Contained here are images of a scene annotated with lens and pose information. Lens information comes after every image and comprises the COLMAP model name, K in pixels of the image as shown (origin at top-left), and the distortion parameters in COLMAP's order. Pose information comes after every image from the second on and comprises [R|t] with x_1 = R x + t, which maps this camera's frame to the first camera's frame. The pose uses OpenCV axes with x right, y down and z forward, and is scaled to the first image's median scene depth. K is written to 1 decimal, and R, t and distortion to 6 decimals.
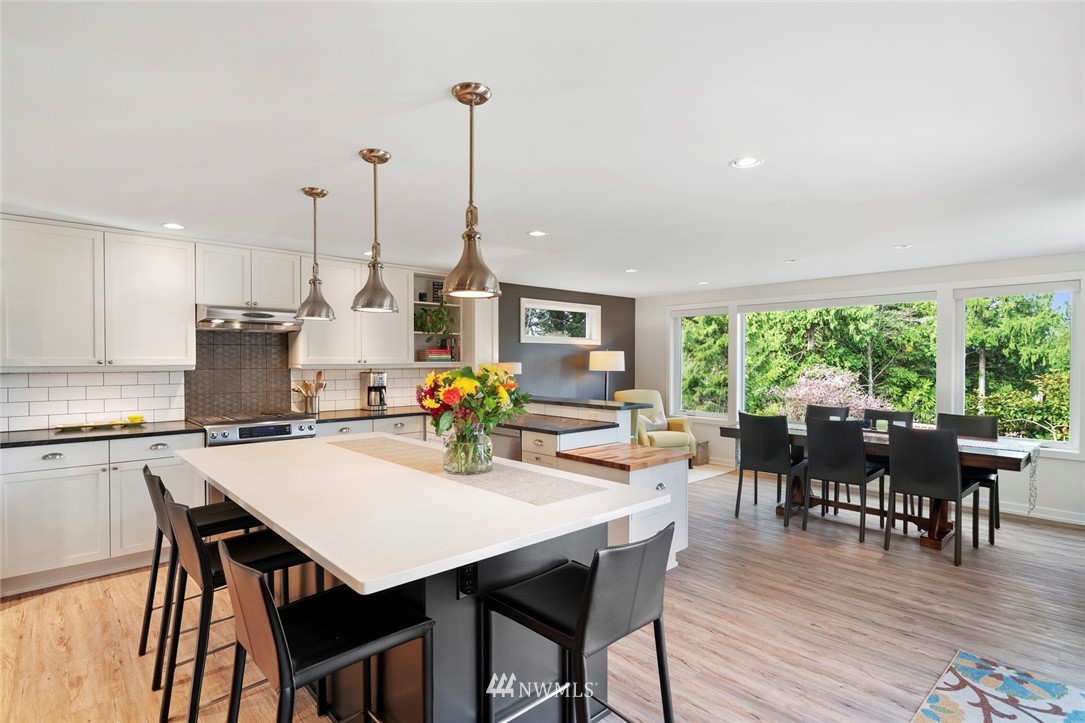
lens RADIAL K [[540.1, 0, 541.5], [0, 540.1, 364.4], [0, 0, 1]] dist [0.002762, 0.000797]
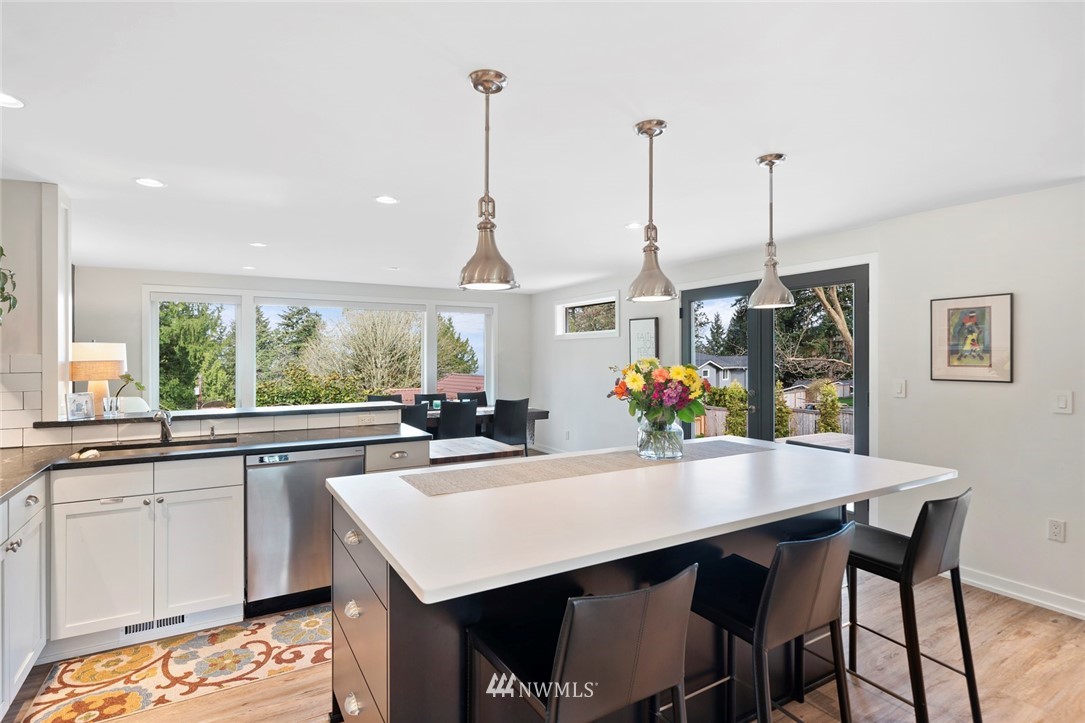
lens RADIAL K [[540.1, 0, 524.3], [0, 540.1, 352.9], [0, 0, 1]] dist [0.002762, 0.000797]
pose [[0.229860, 0.003868, 0.973216, -0.526844], [0.010247, 0.999927, -0.006395, -0.002714], [-0.973170, 0.011443, 0.229804, 0.429306]]
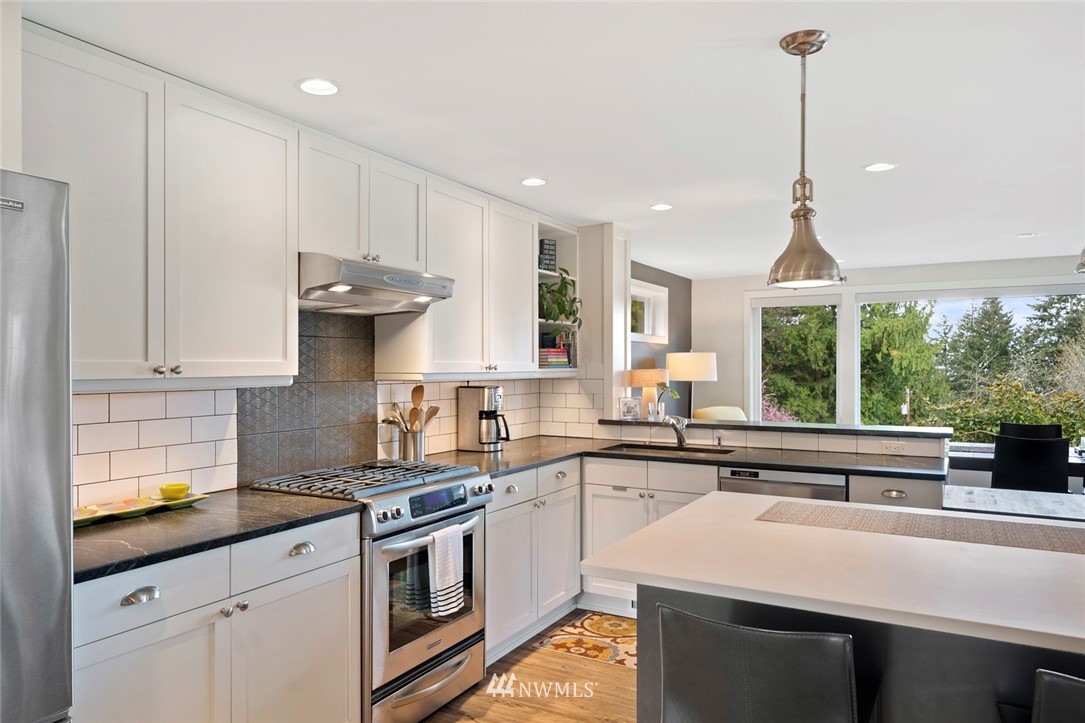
lens RADIAL K [[721.3, 0, 540.6], [0, 721.3, 358.3], [0, 0, 1]] dist [-0.005140, 0.000450]
pose [[0.951943, 0.001179, 0.306272, -0.456801], [0.004663, 0.999821, -0.018341, -0.001068], [-0.306239, 0.018887, 0.951767, 0.220744]]
